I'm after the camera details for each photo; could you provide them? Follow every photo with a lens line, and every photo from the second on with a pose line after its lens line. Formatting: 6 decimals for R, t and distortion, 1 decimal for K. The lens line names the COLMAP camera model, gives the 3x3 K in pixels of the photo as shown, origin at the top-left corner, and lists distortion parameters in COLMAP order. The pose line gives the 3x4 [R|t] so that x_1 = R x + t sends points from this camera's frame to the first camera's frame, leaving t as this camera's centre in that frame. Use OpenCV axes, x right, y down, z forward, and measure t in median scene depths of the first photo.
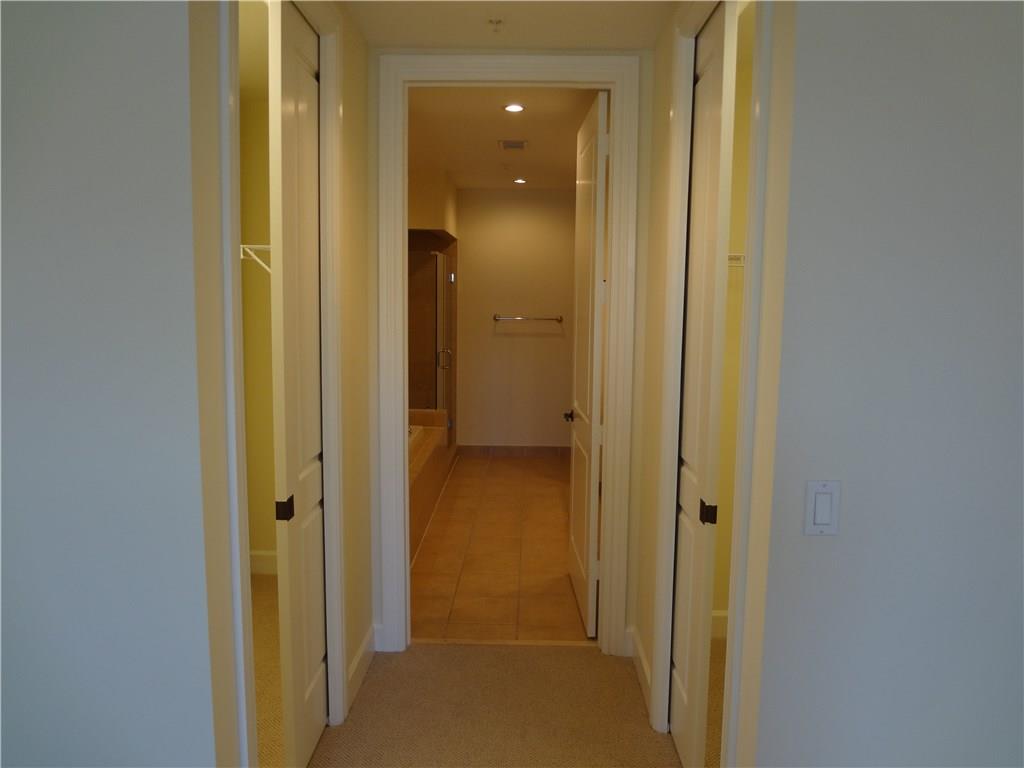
lens RADIAL K [[772.0, 0, 511.0], [0, 772.0, 384.4], [0, 0, 1]] dist [-0.047860, -0.002052]
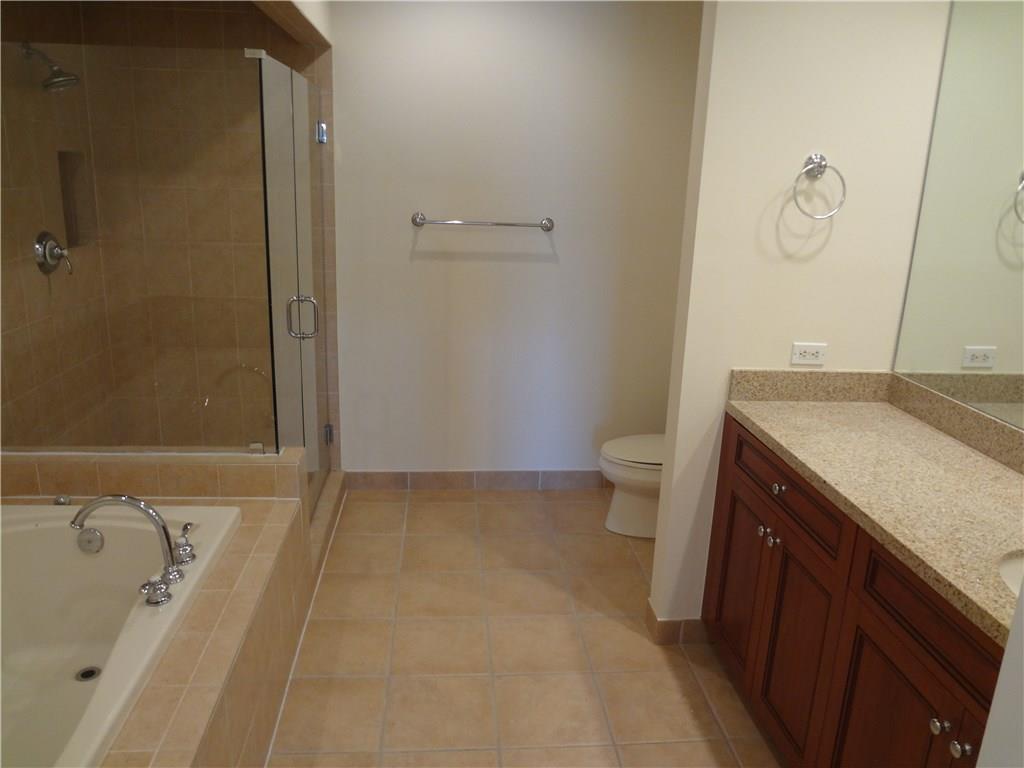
lens RADIAL K [[772.0, 0, 513.8], [0, 772.0, 382.8], [0, 0, 1]] dist [-0.047860, -0.002052]
pose [[0.993710, -0.010254, 0.111511, -0.014512], [-0.006573, 0.988741, 0.149492, -0.058448], [-0.111789, -0.149285, 0.982455, 0.509342]]
